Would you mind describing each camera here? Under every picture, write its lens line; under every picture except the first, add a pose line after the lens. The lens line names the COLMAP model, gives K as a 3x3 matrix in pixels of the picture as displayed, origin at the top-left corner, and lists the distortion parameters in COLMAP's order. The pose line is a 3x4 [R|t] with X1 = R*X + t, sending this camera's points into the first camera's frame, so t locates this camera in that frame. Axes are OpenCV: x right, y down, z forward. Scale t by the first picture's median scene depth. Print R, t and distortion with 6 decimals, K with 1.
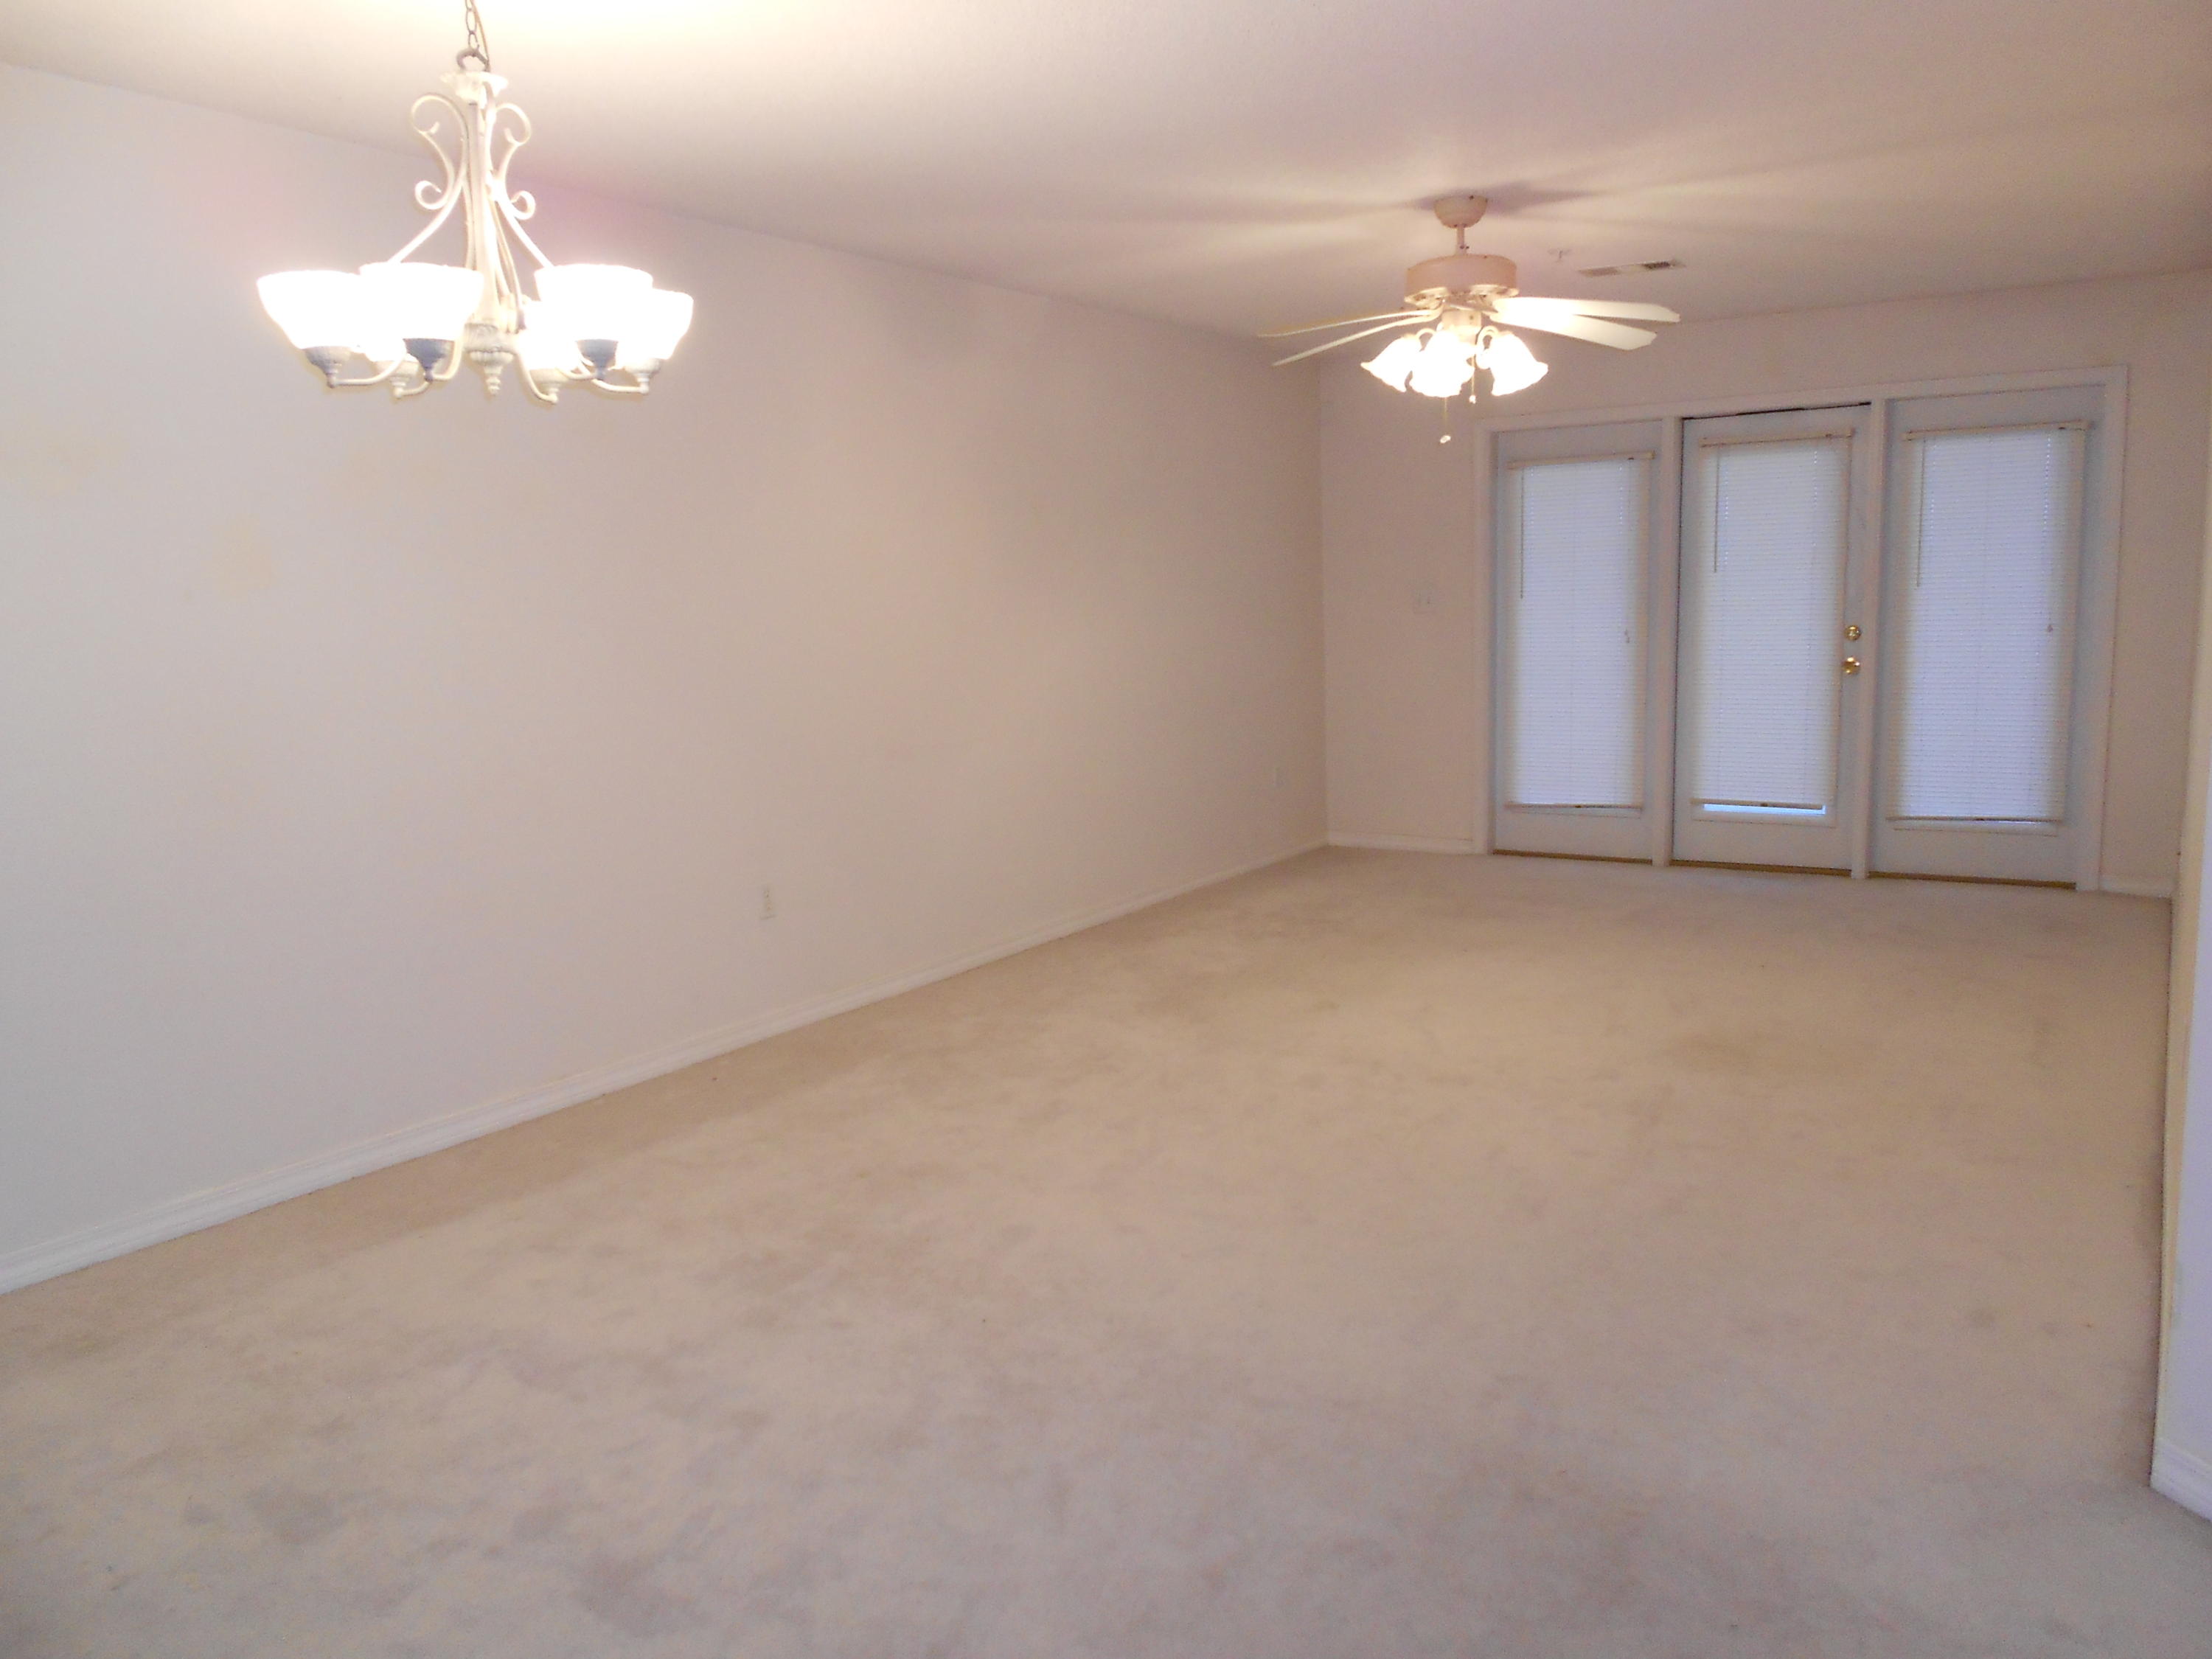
lens RADIAL K [[1675.6, 0, 1106.0], [0, 1675.6, 829.5], [0, 0, 1]] dist [0.058401, -0.105905]
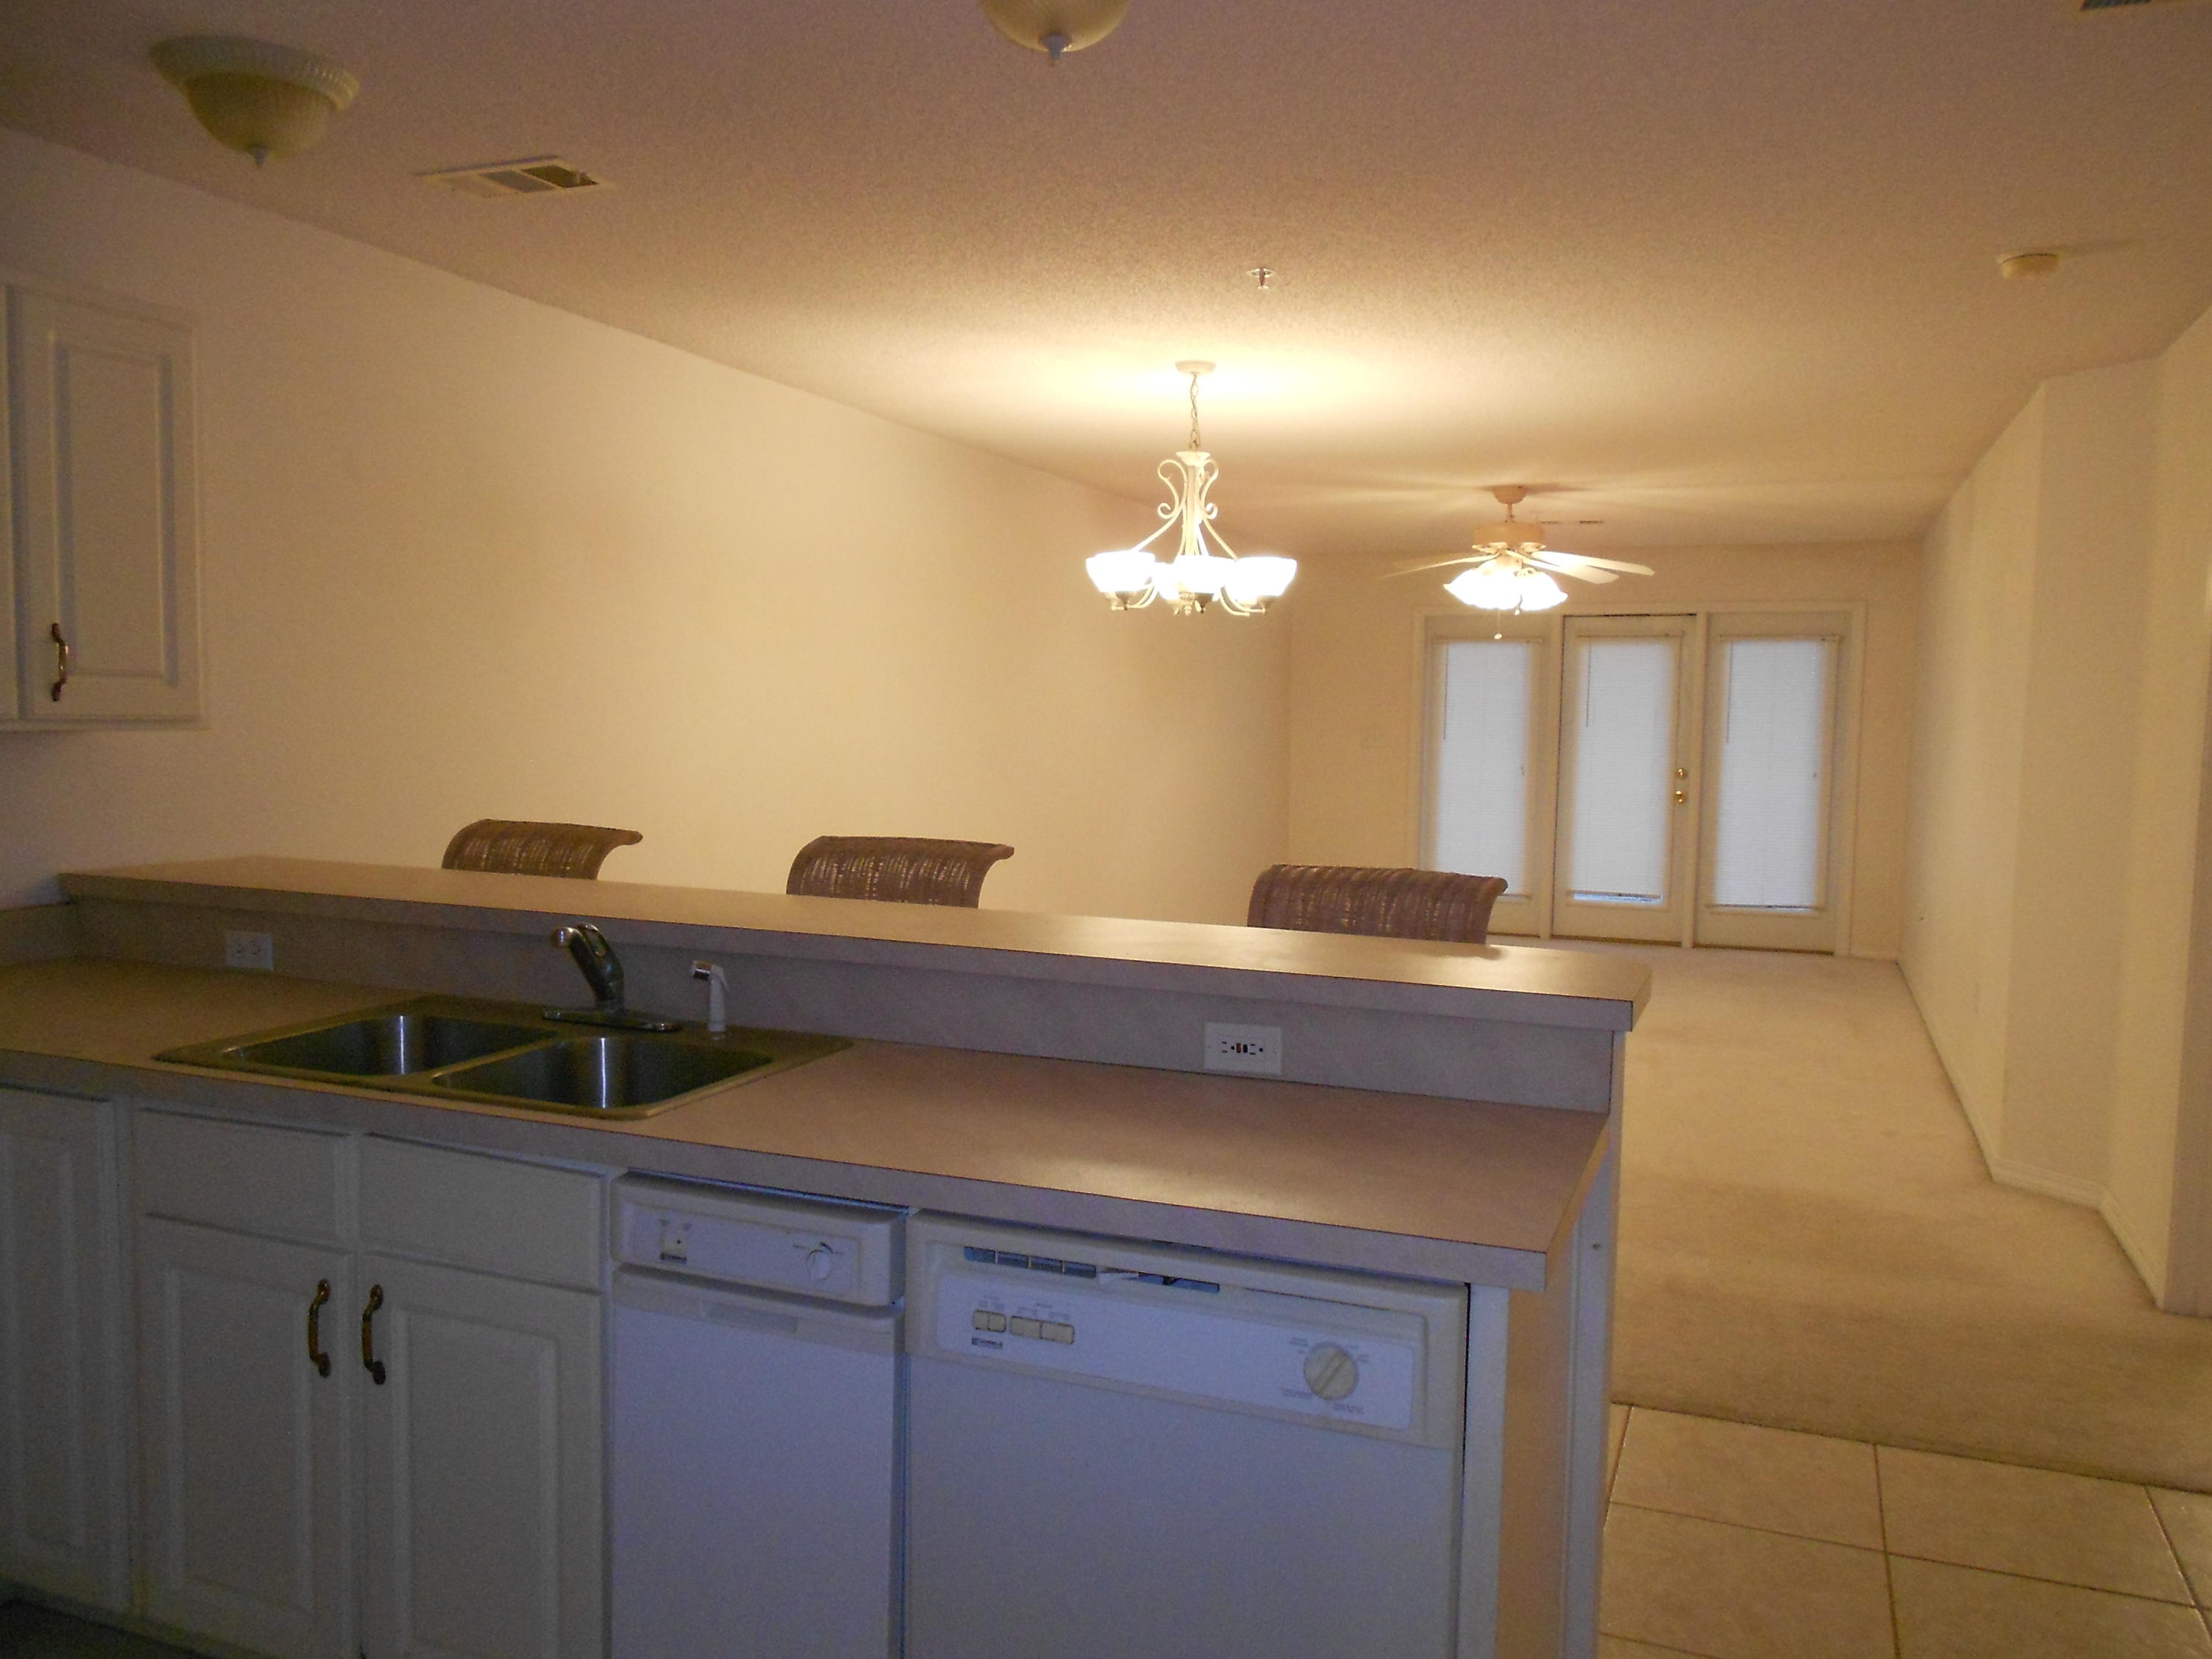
lens RADIAL K [[1688.0, 0, 1091.1], [0, 1688.0, 813.8], [0, 0, 1]] dist [-0.002040, -0.000085]
pose [[0.982807, 0.028559, 0.182415, -0.317149], [-0.013503, 0.996437, -0.083250, 0.044114], [-0.184143, 0.079356, 0.979691, -0.305368]]
